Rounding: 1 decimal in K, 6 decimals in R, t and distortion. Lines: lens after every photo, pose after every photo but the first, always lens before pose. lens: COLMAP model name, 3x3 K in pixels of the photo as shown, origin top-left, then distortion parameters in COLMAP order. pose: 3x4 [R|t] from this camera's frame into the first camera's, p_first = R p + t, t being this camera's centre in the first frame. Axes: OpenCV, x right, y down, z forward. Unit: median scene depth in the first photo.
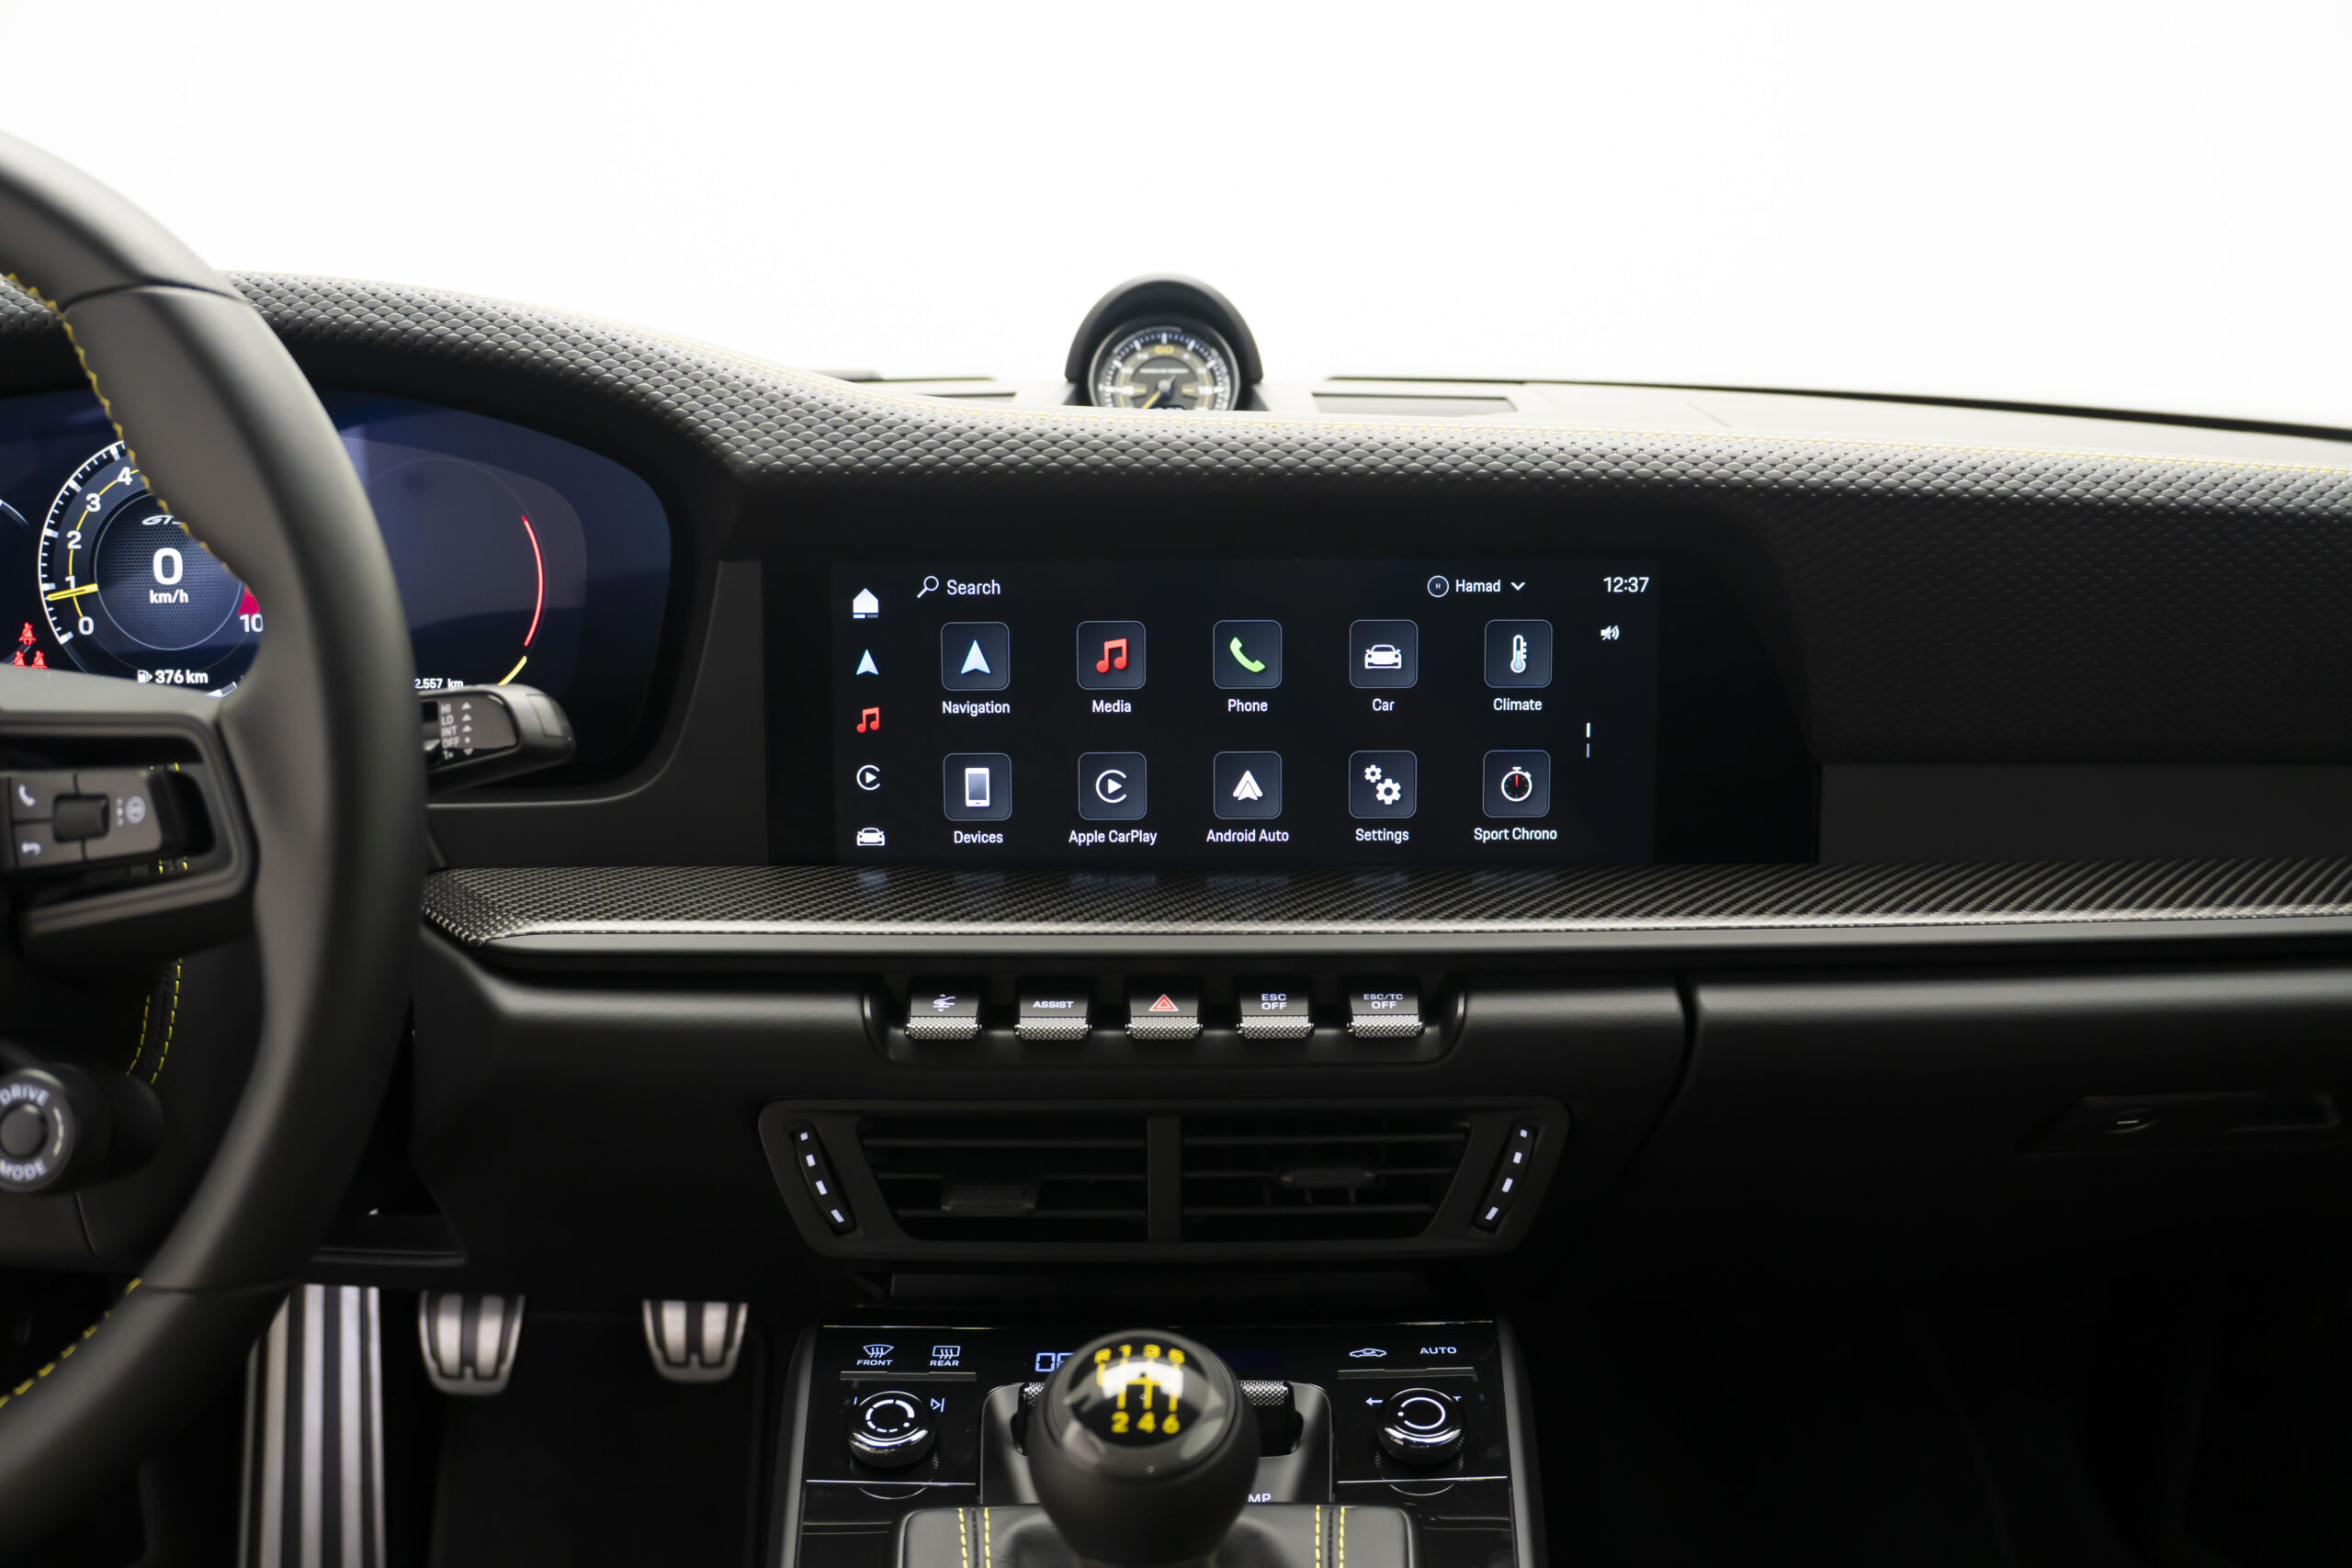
lens RADIAL K [[1991.0, 0, 1188.0], [0, 1991.0, 795.8], [0, 0, 1]] dist [-0.140546, 0.025706]
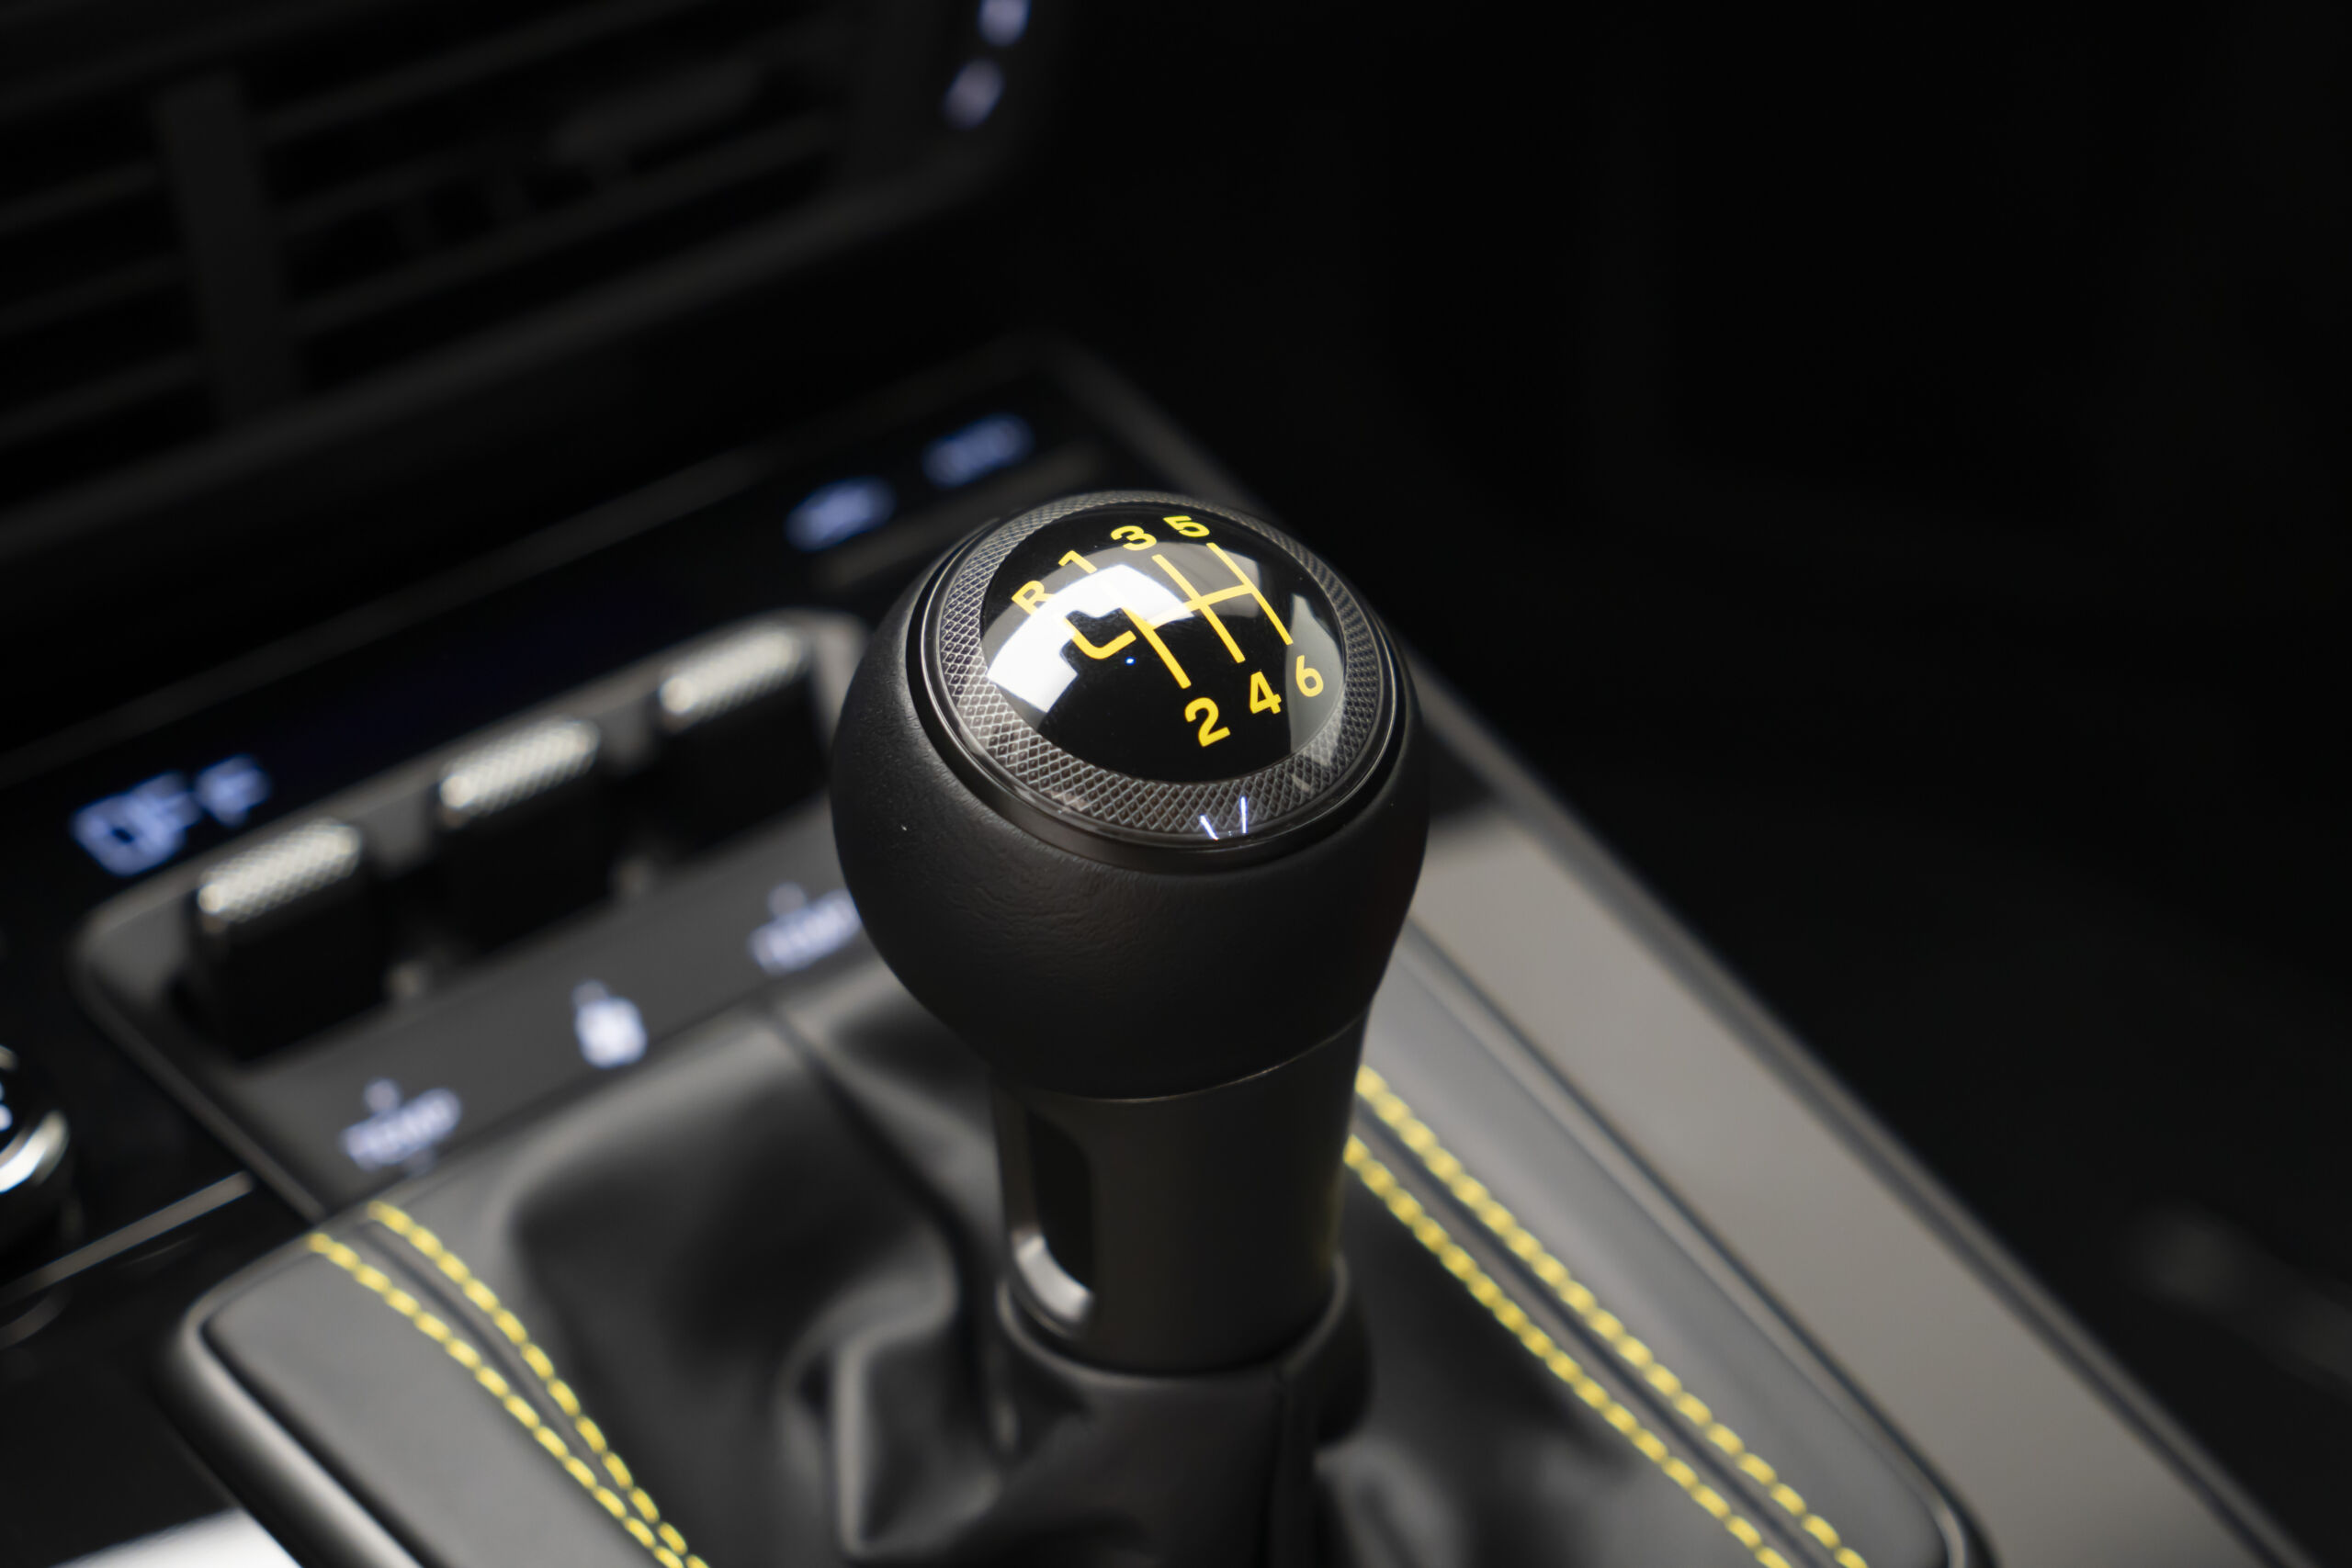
lens RADIAL K [[4860.3, 0, 1168.7], [0, 4860.3, 783.4], [0, 0, 1]] dist [0.169346, 0.000000]
pose [[0.770930, -0.368047, 0.519816, -0.357786], [0.187731, 0.911189, 0.366732, -0.011351], [-0.608625, -0.185139, 0.771557, 0.185493]]
